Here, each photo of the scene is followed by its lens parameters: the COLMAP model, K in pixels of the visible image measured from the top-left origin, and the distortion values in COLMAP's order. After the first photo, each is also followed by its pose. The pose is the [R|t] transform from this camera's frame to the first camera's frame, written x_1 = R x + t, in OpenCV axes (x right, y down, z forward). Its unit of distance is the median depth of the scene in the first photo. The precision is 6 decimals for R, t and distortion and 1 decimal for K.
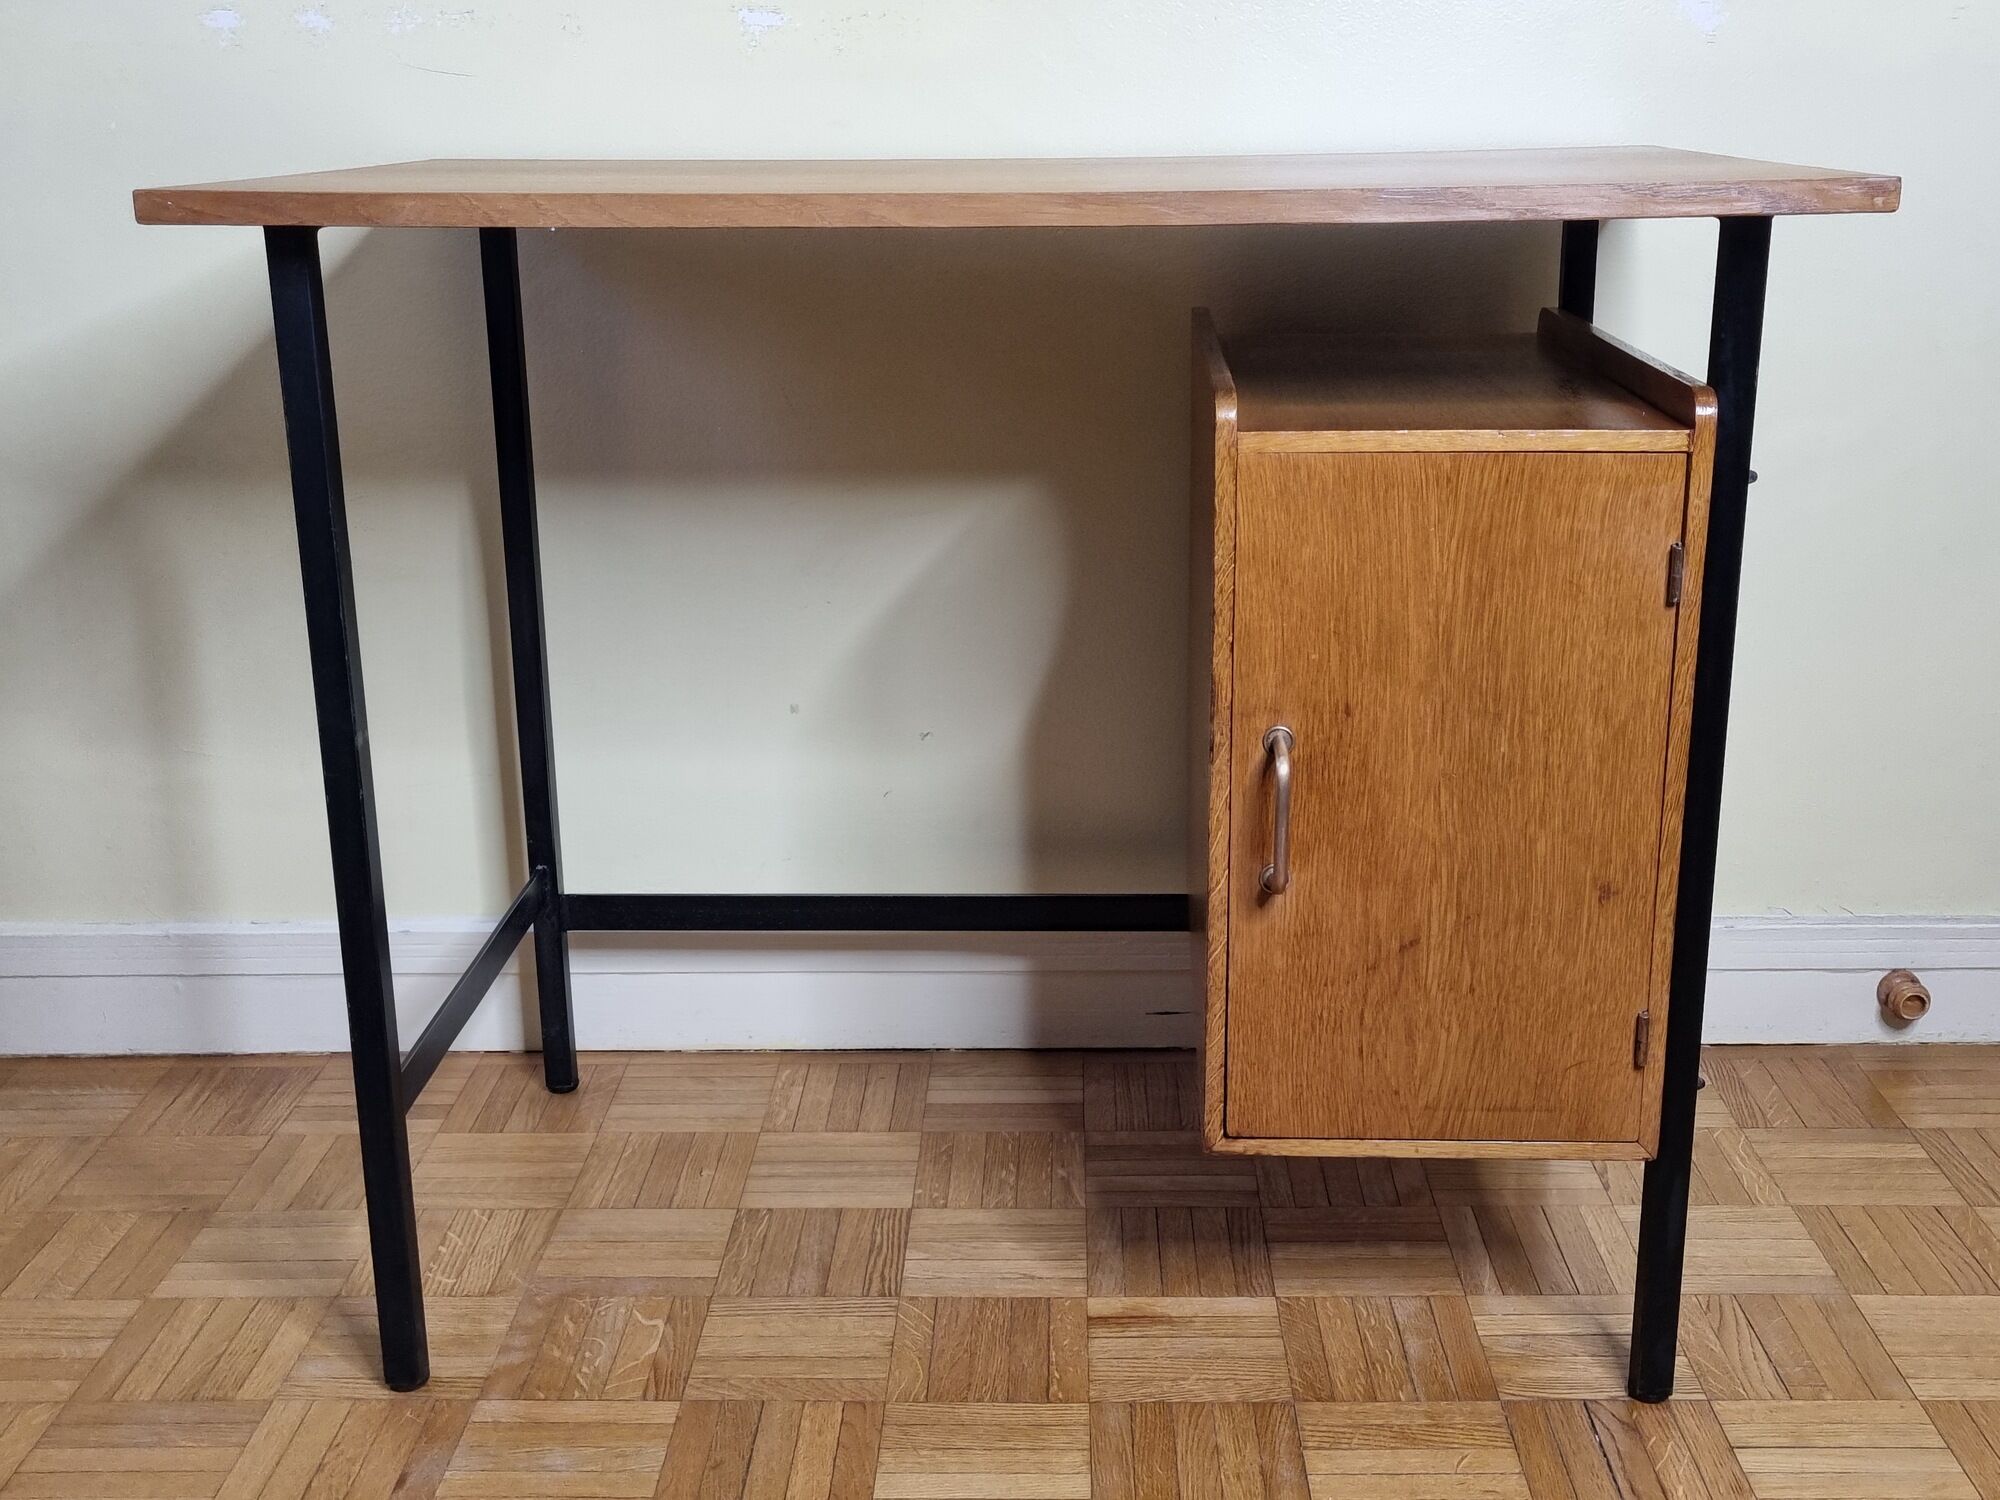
lens RADIAL K [[2365.1, 0, 1012.6], [0, 2365.1, 725.5], [0, 0, 1]] dist [0.031944, 0.000000]
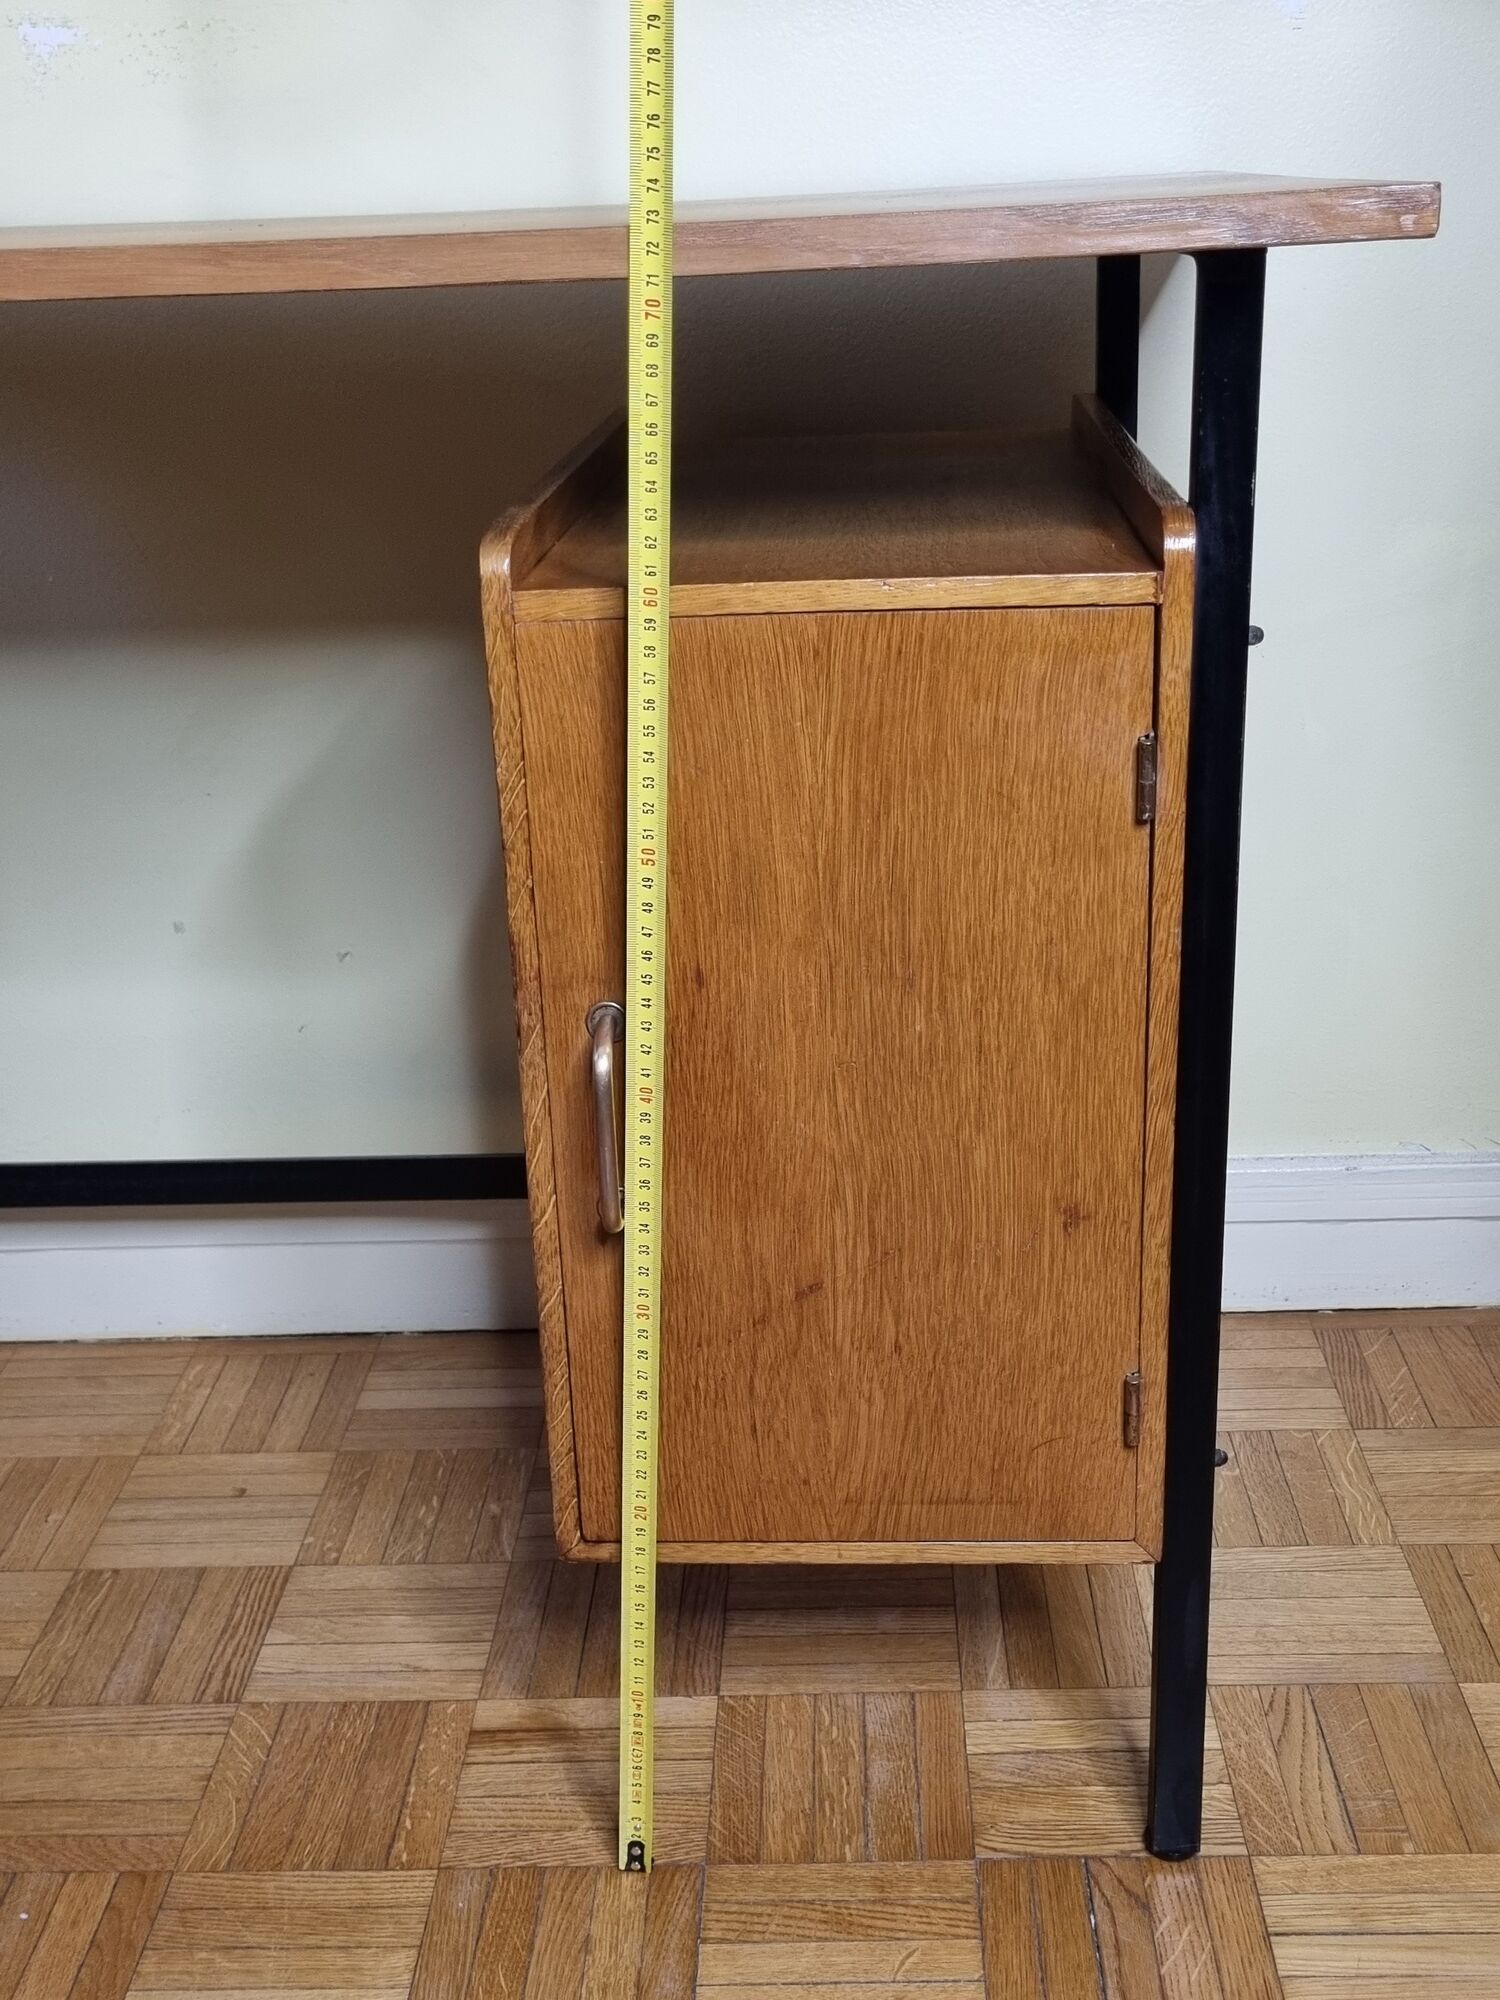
lens RADIAL K [[2365.1, 0, 750.4], [0, 2365.1, 1011.4], [0, 0, 1]] dist [0.031944, 0.000000]
pose [[0.999369, -0.023370, -0.026750, 0.152943], [0.025385, 0.996659, 0.077630, -0.044793], [0.024847, -0.078260, 0.996623, 0.250043]]
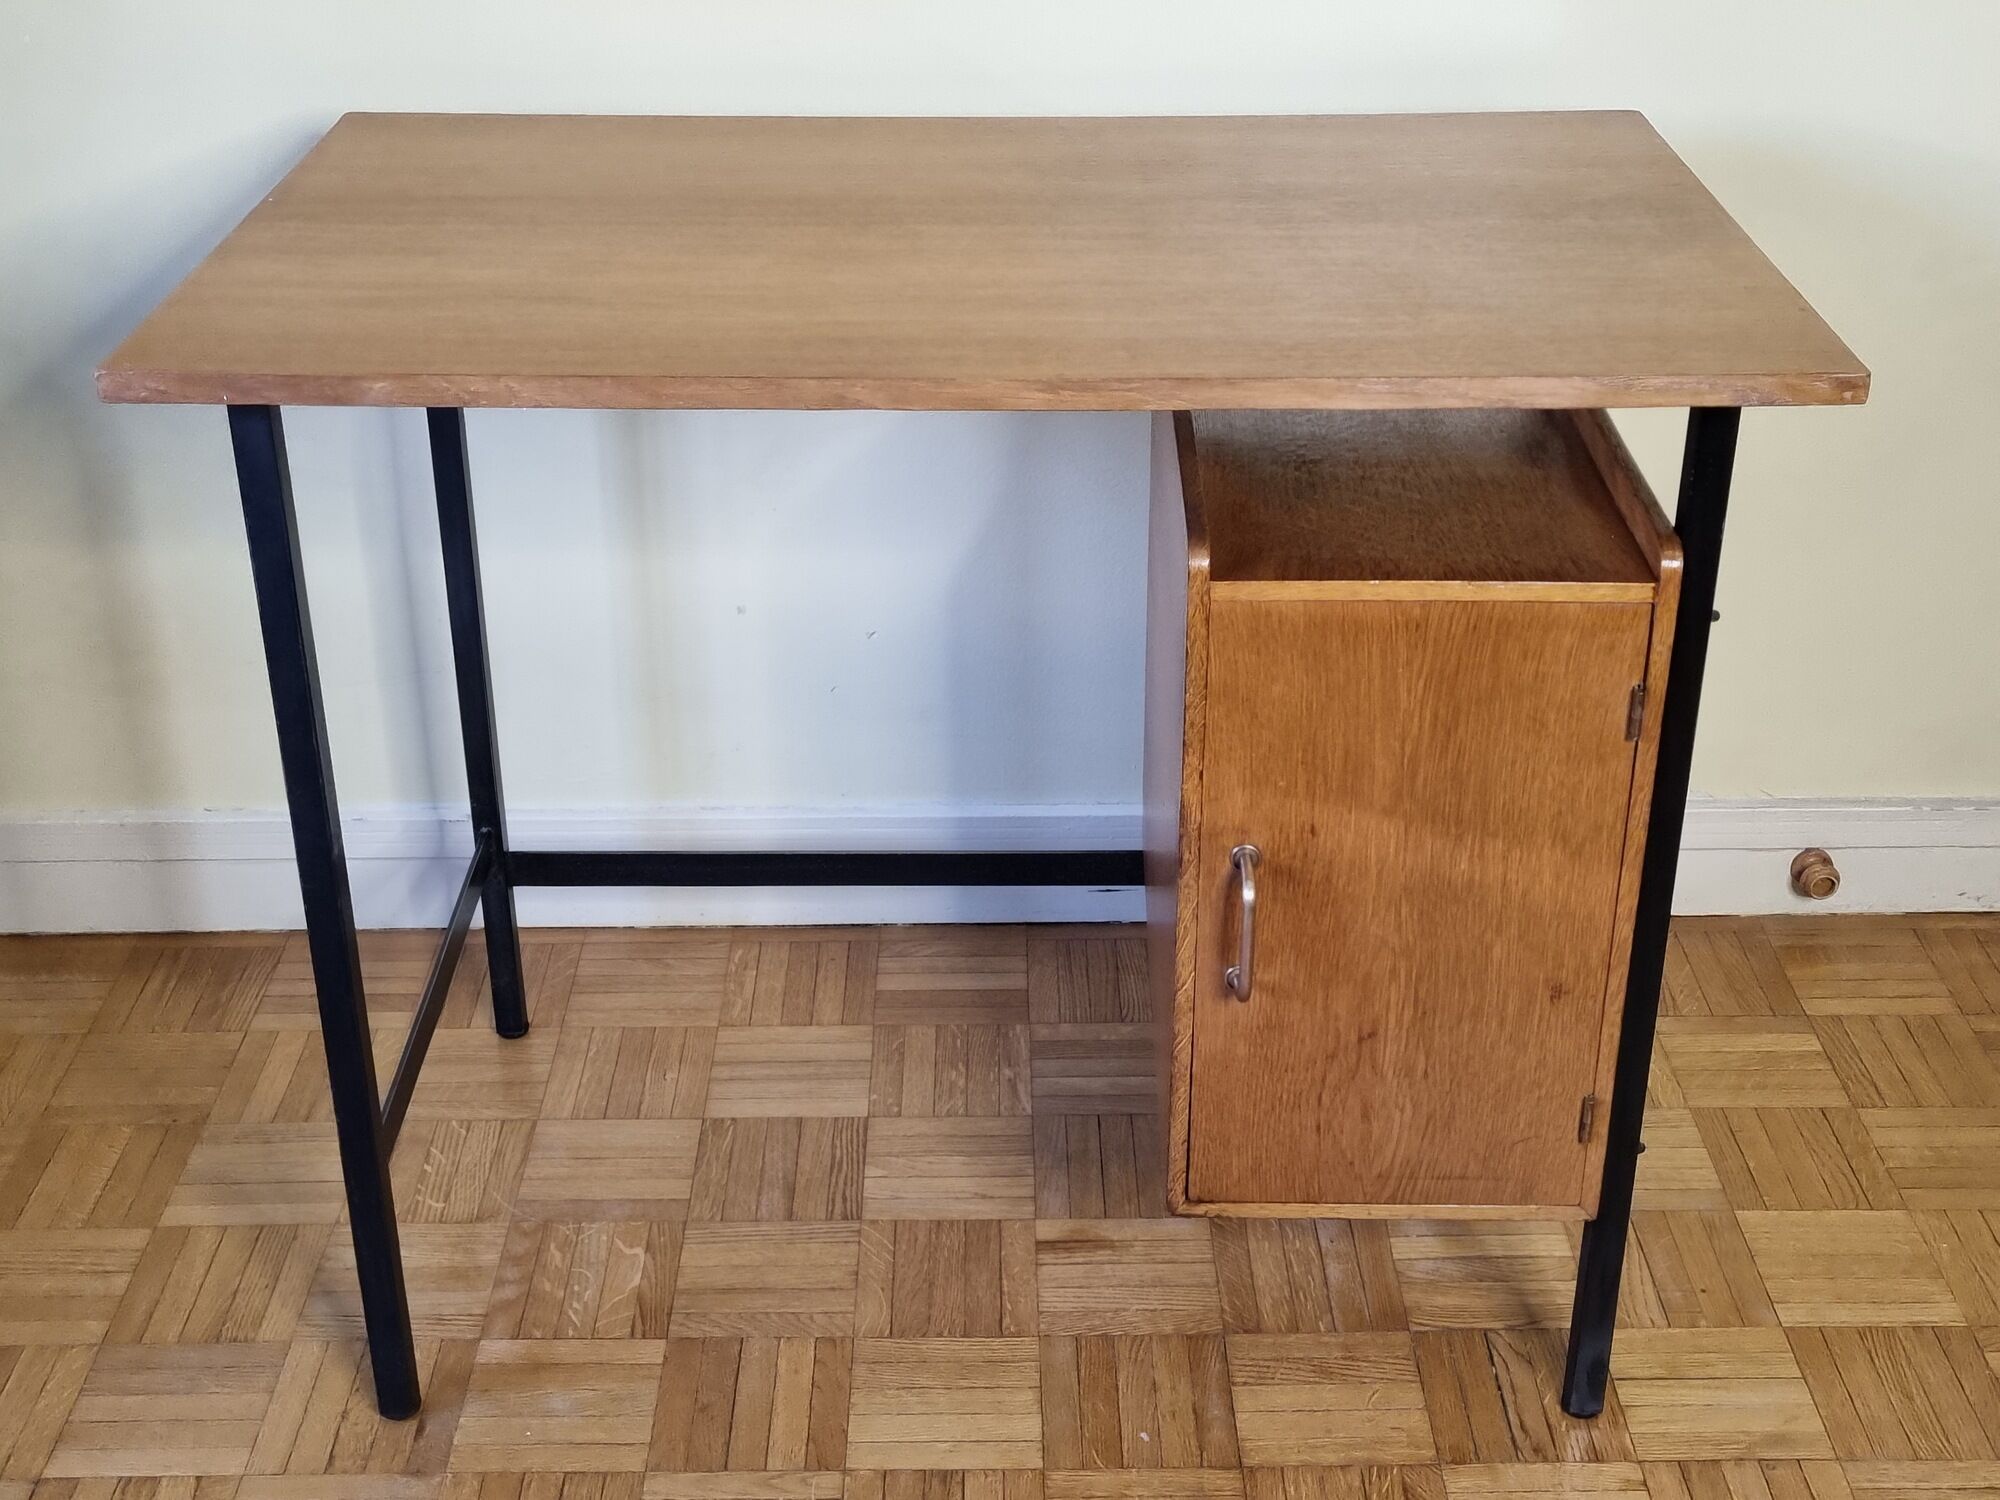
lens RADIAL K [[2657.1, 0, 1004.2], [0, 2657.1, 703.9], [0, 0, 1]] dist [0.036321, 0.000000]
pose [[0.999503, -0.005524, 0.031049, -0.019680], [-0.000471, 0.981817, 0.189828, -0.227947], [-0.031533, -0.189748, 0.981326, -0.151203]]
